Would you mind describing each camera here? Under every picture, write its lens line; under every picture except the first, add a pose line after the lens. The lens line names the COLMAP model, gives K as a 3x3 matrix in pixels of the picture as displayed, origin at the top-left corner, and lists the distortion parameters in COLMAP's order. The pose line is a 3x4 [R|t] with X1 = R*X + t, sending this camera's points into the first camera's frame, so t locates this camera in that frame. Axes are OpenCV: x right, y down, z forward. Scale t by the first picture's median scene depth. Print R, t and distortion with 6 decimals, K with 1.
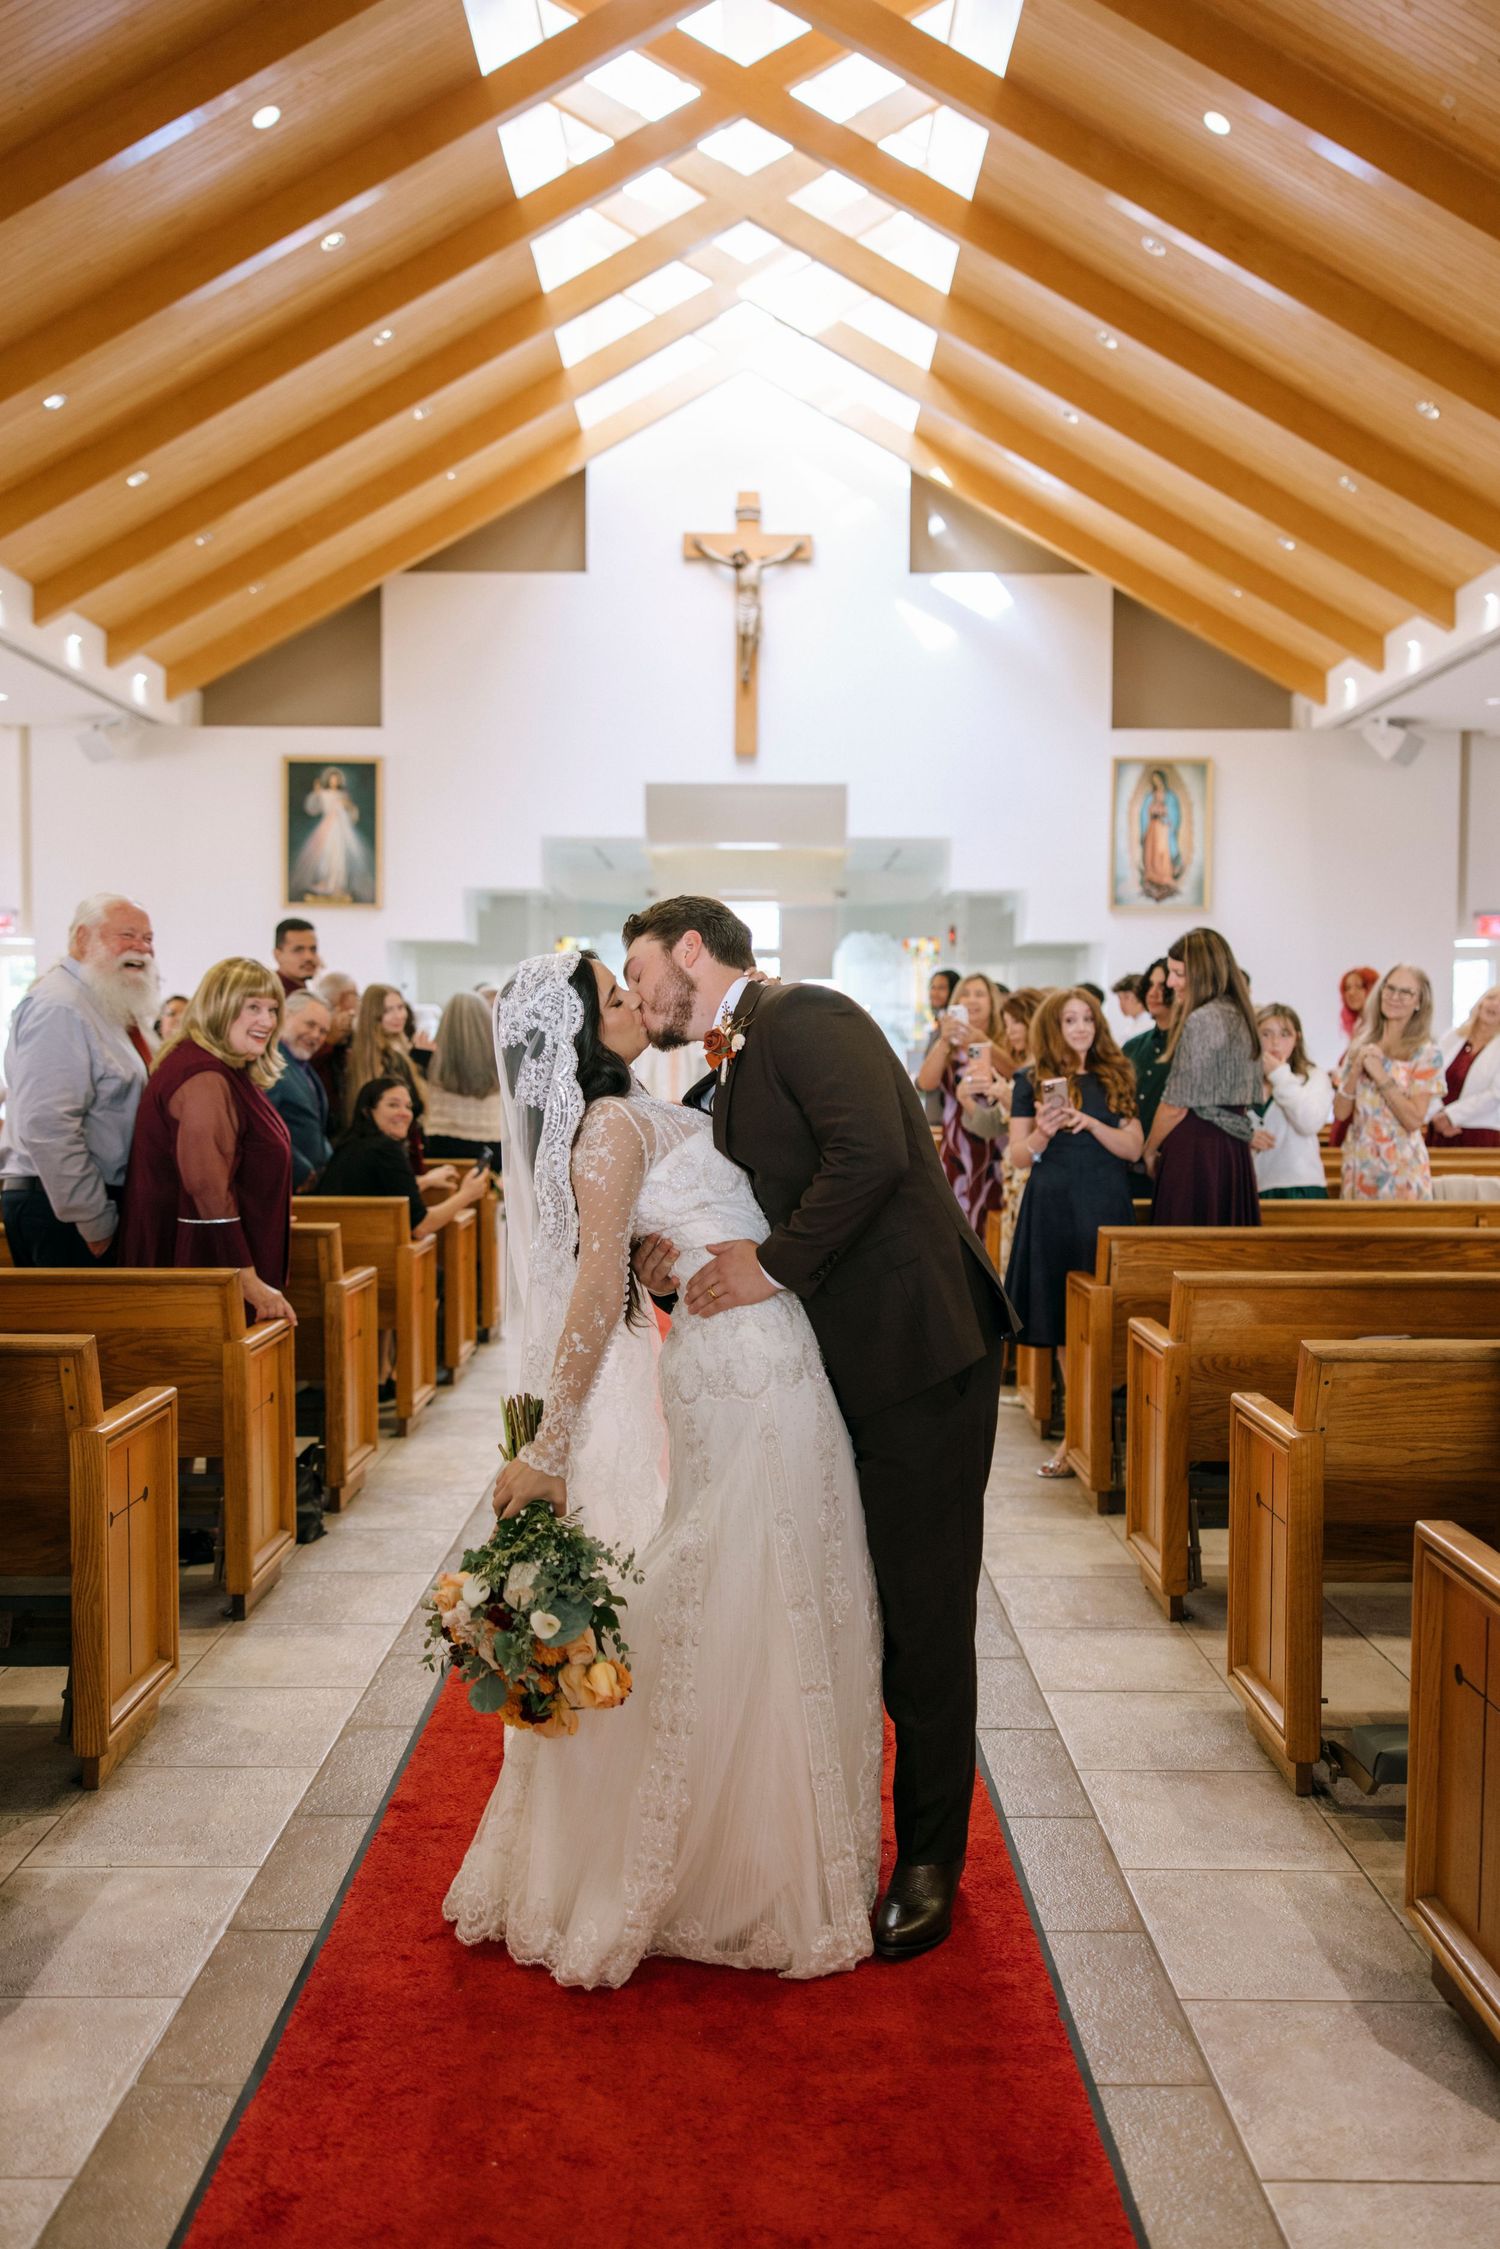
lens RADIAL K [[1806.0, 0, 752.6], [0, 1806.0, 1164.3], [0, 0, 1]] dist [0.012597, 0.001817]
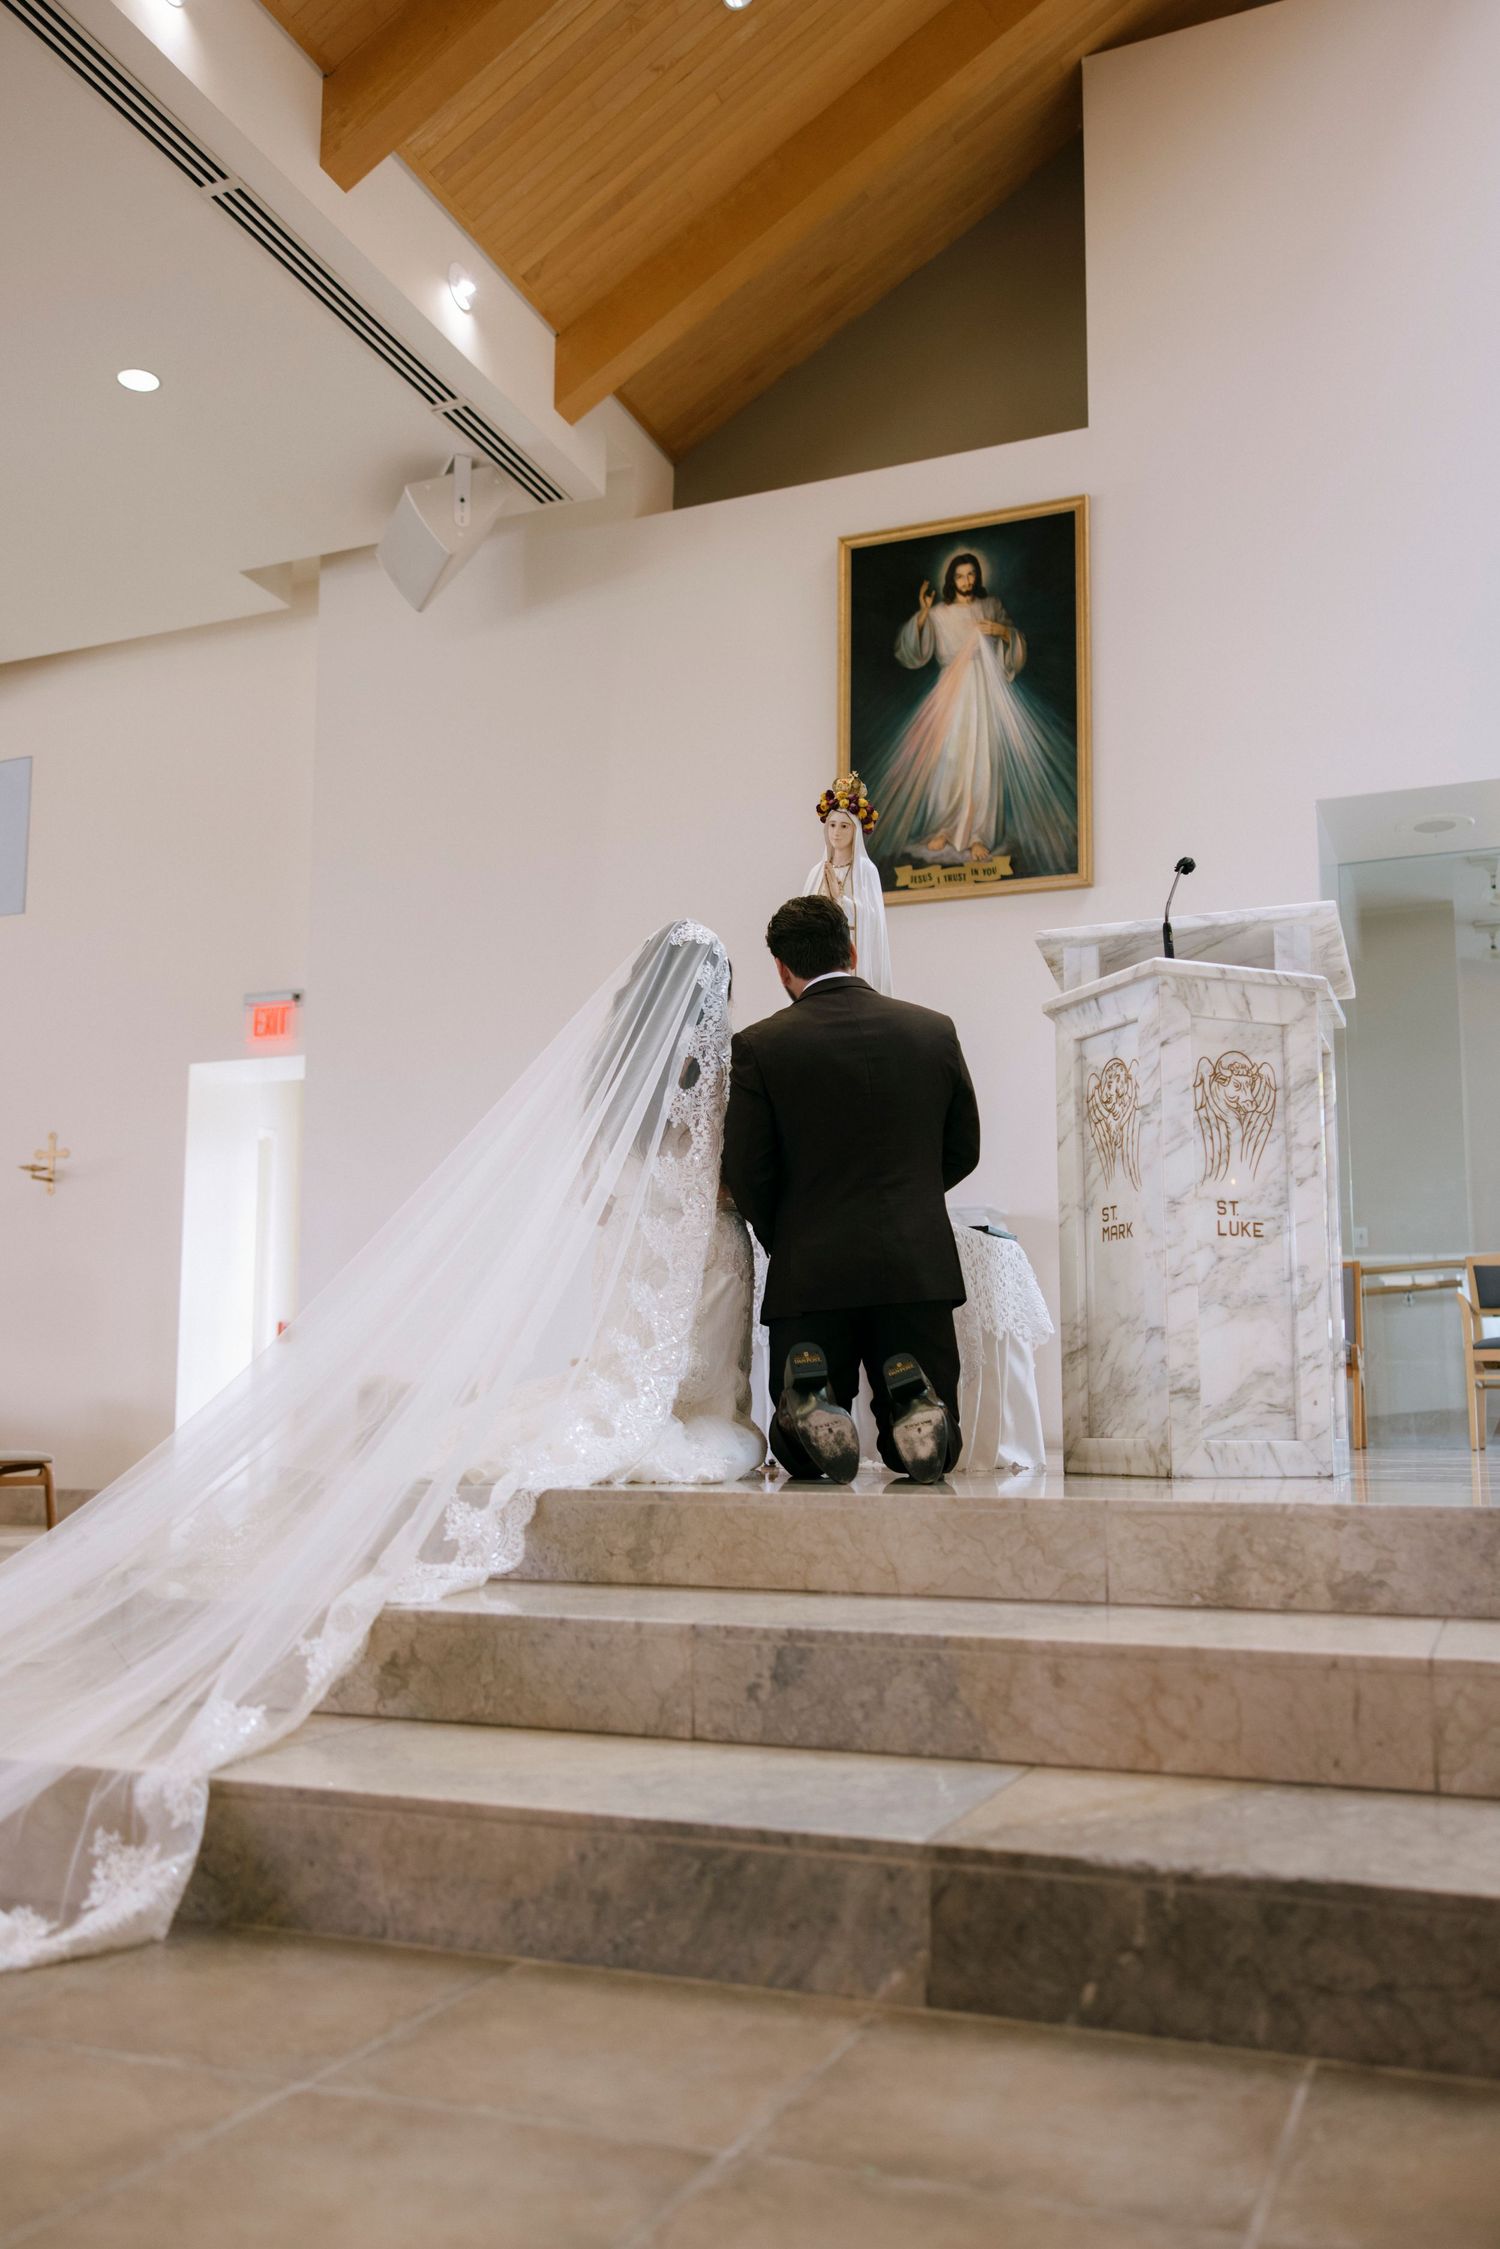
lens RADIAL K [[1806.0, 0, 751.2], [0, 1806.0, 1135.1], [0, 0, 1]] dist [0.012597, 0.001817]
pose [[0.925960, -0.055758, -0.373484, -0.135294], [-0.022549, 0.979110, -0.202077, -0.014558], [0.376949, 0.195536, 0.905359, 0.652183]]
